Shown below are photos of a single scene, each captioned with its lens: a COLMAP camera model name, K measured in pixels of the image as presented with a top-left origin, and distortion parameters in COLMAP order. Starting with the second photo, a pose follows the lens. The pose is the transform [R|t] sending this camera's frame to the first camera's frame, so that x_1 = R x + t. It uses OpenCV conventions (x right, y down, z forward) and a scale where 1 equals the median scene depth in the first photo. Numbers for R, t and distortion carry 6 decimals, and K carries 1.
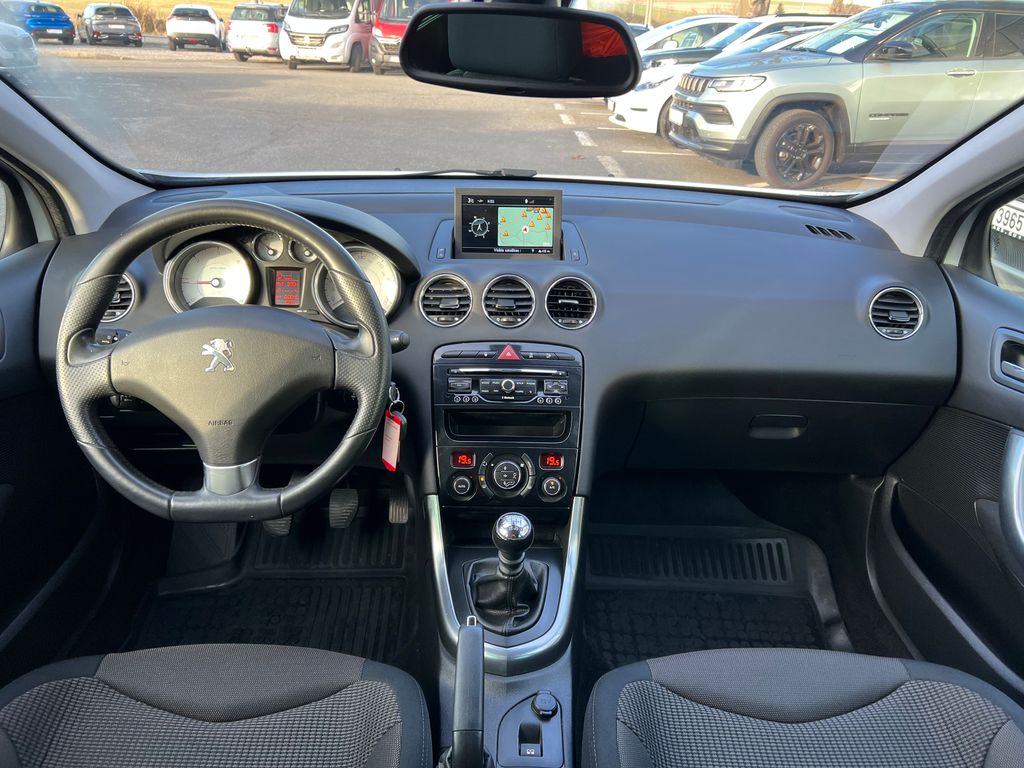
lens RADIAL K [[772.7, 0, 518.9], [0, 772.7, 393.7], [0, 0, 1]] dist [0.051871, -0.072647]
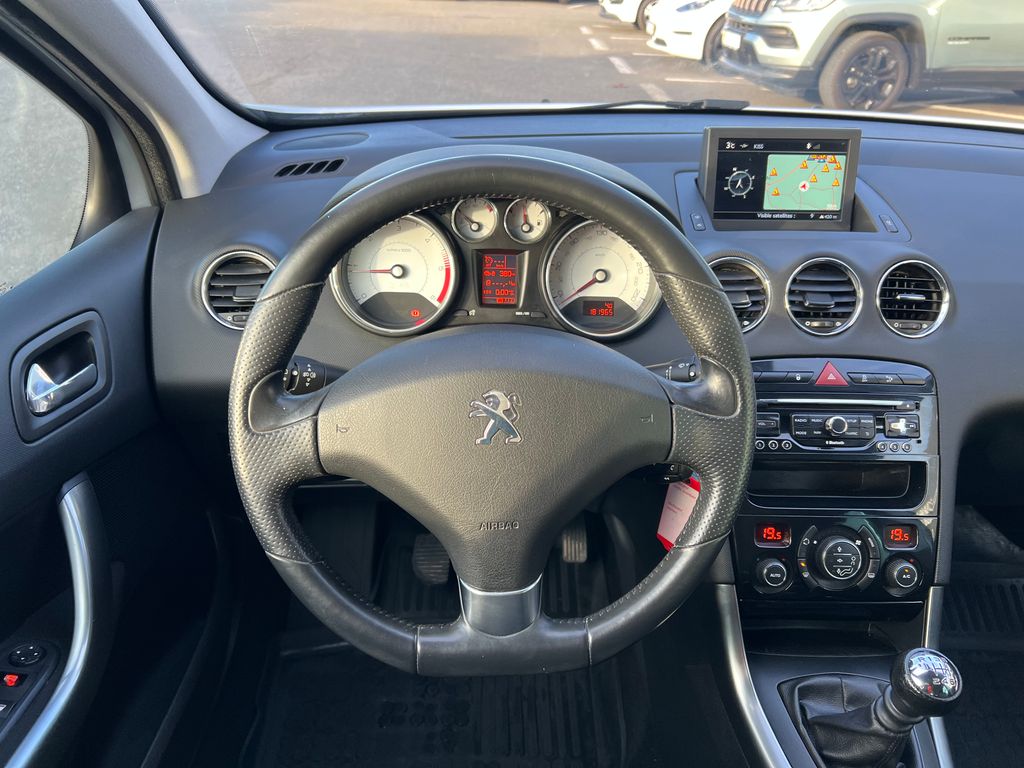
lens RADIAL K [[772.7, 0, 511.7], [0, 772.7, 393.1], [0, 0, 1]] dist [0.051871, -0.072647]
pose [[0.999892, 0.000362, -0.014662, -0.255333], [0.000801, 0.996857, 0.079213, -0.081953], [0.014645, -0.079216, 0.996750, 0.277522]]
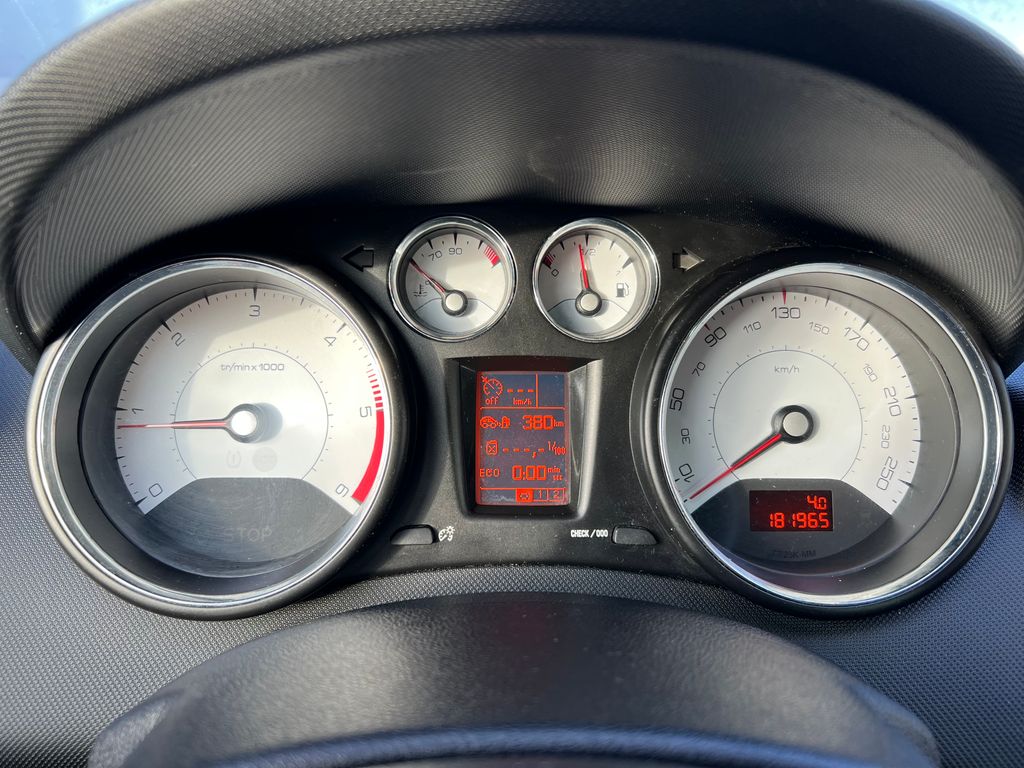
lens RADIAL K [[772.7, 0, 515.5], [0, 772.7, 388.4], [0, 0, 1]] dist [0.051871, -0.072647]
pose [[0.999767, -0.021511, -0.001671, -0.275866], [0.021218, 0.994278, -0.104700, -0.115421], [0.003914, 0.104640, 0.994502, 0.684745]]
